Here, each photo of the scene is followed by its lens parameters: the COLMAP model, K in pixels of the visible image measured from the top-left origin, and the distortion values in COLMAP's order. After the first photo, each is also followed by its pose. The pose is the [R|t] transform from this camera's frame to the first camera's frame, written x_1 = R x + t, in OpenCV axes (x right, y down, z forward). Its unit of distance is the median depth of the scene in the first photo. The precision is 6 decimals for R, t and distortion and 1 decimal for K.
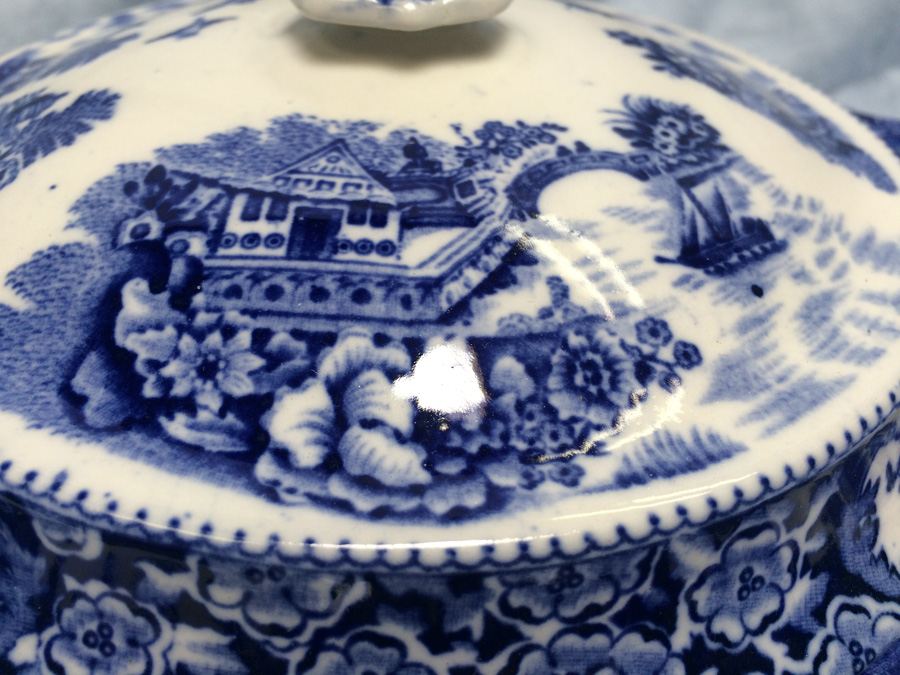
lens RADIAL K [[789.4, 0, 450.0], [0, 789.4, 337.5], [0, 0, 1]] dist [0.057154, -0.135666]
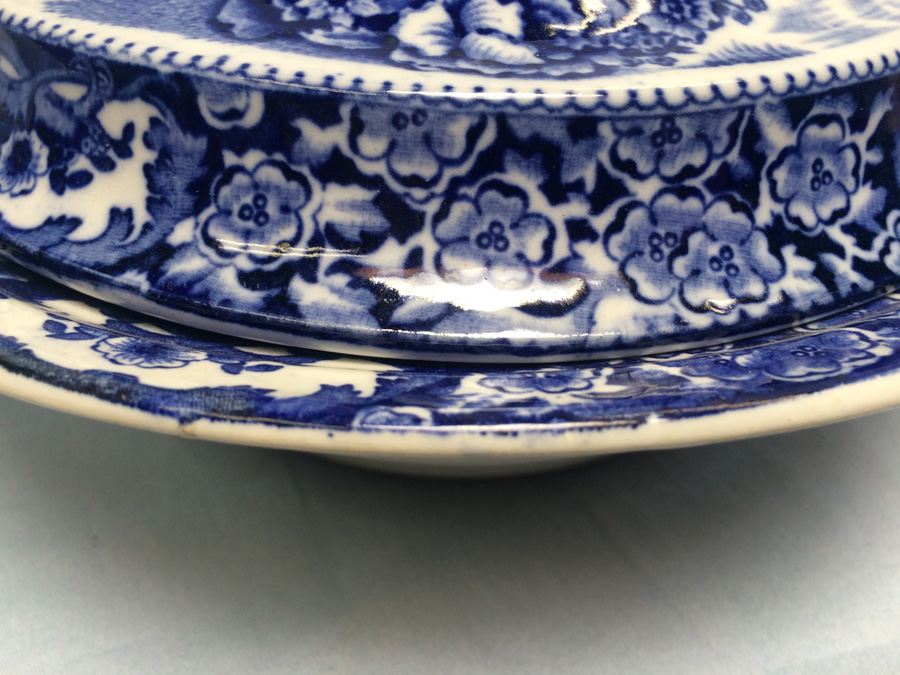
lens RADIAL K [[789.4, 0, 450.0], [0, 789.4, 337.5], [0, 0, 1]] dist [0.057154, -0.135666]
pose [[0.999840, -0.017103, 0.005205, -0.170773], [0.017268, 0.999285, -0.033644, 0.604045], [-0.004625, 0.033729, 0.999420, -0.129144]]
